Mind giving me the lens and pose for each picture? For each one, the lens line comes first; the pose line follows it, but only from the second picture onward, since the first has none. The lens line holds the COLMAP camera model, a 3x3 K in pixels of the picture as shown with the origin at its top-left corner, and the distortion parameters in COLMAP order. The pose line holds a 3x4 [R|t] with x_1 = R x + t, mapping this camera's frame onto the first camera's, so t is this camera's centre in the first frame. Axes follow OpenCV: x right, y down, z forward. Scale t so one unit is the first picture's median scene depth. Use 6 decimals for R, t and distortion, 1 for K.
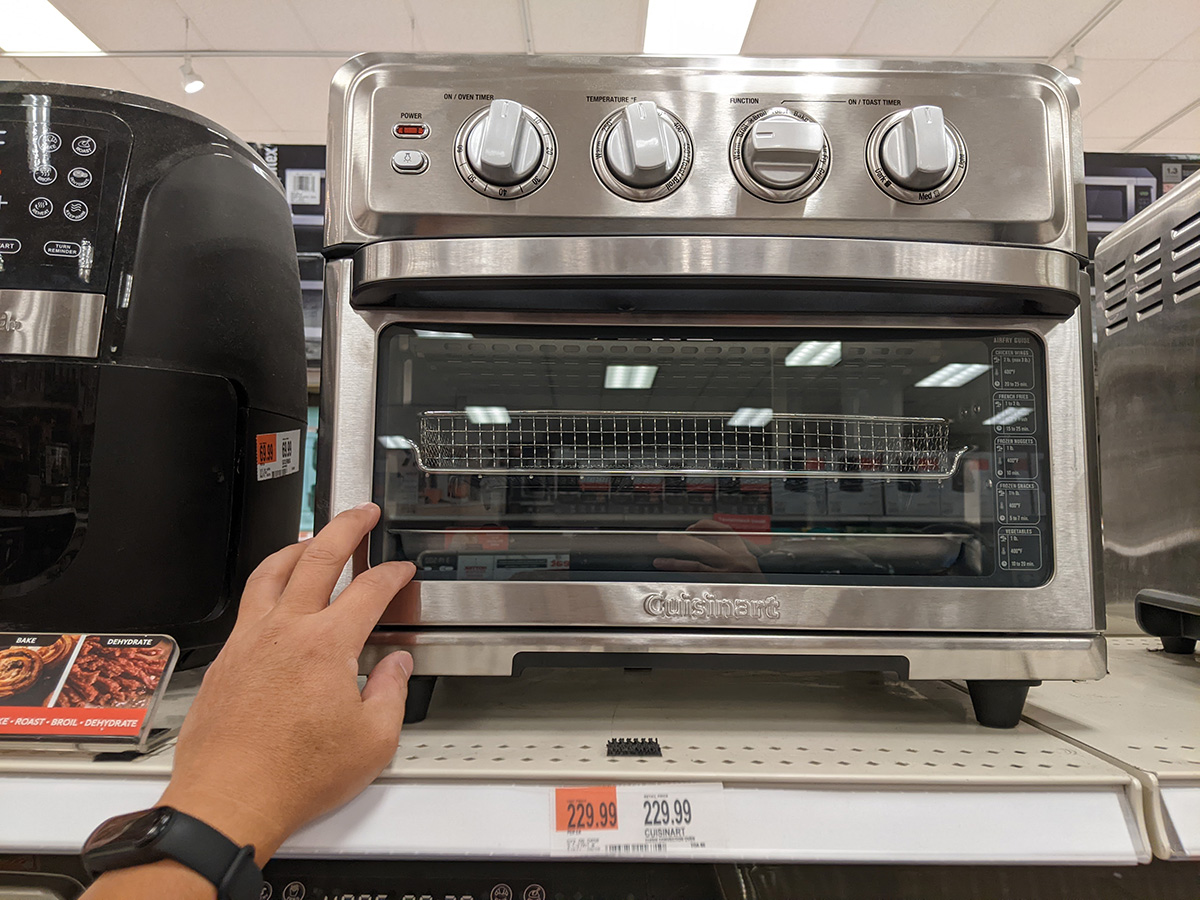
lens RADIAL K [[971.4, 0, 592.8], [0, 971.4, 487.5], [0, 0, 1]] dist [0.014363, -0.067142]
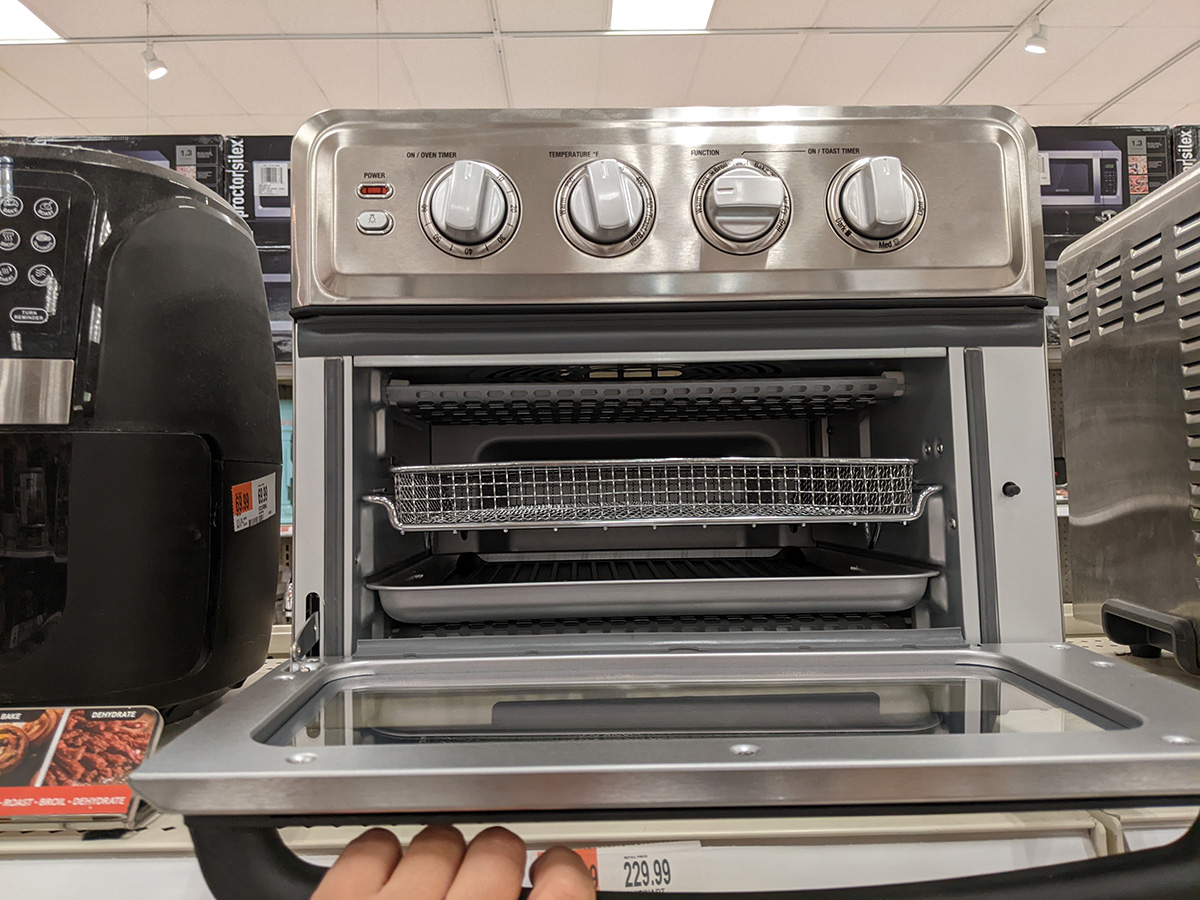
lens RADIAL K [[971.4, 0, 594.3], [0, 971.4, 453.5], [0, 0, 1]] dist [0.014363, -0.067142]
pose [[0.999362, -0.029894, 0.019539, 0.011502], [0.029466, 0.999328, 0.021824, -0.110683], [-0.020178, -0.021234, 0.999571, -0.013660]]
